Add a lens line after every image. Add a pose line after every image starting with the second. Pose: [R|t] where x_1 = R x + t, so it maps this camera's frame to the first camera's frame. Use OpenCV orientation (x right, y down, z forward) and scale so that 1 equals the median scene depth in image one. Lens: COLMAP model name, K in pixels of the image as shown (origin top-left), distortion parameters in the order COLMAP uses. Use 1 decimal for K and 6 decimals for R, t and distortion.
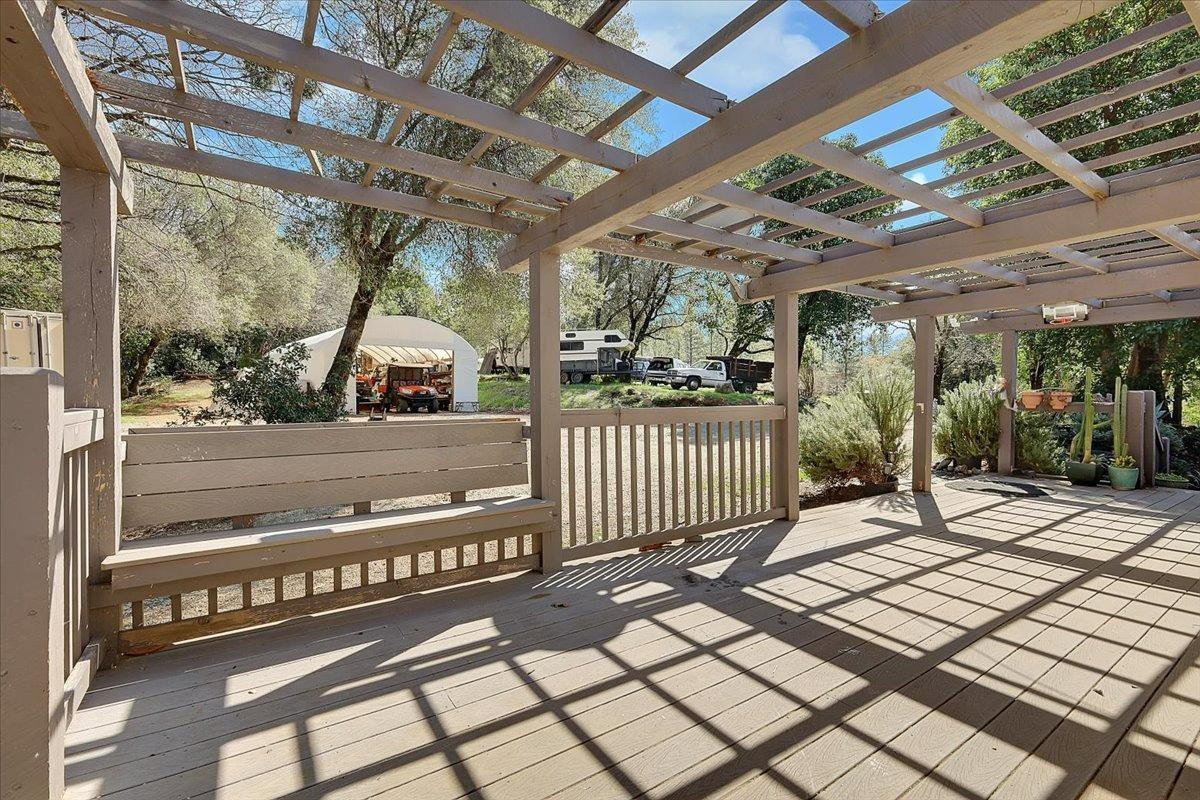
lens RADIAL K [[528.5, 0, 611.8], [0, 528.5, 397.3], [0, 0, 1]] dist [0.000809, -0.002228]
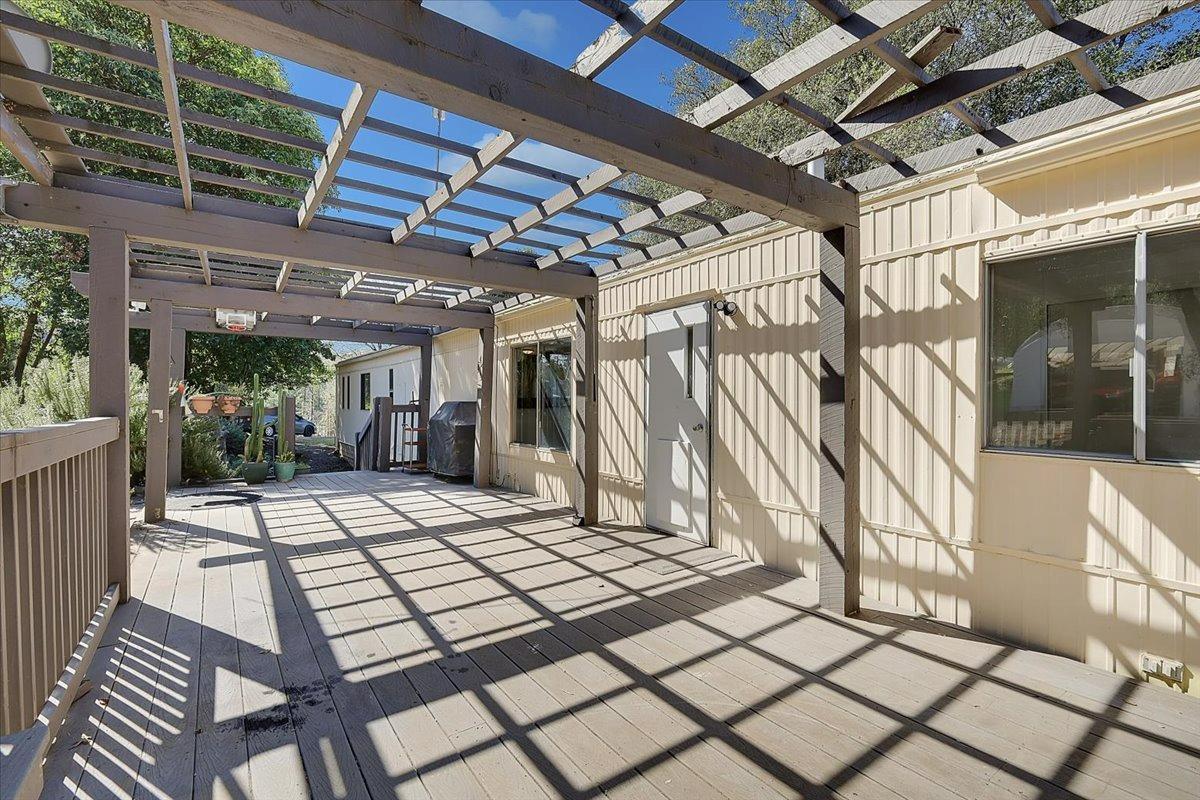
lens RADIAL K [[528.5, 0, 611.2], [0, 528.5, 404.1], [0, 0, 1]] dist [0.000809, -0.002228]
pose [[-0.024900, -0.006814, 0.999667, -0.465963], [0.002577, 0.999973, 0.006881, -0.002785], [-0.999687, 0.002747, -0.024882, 0.700112]]
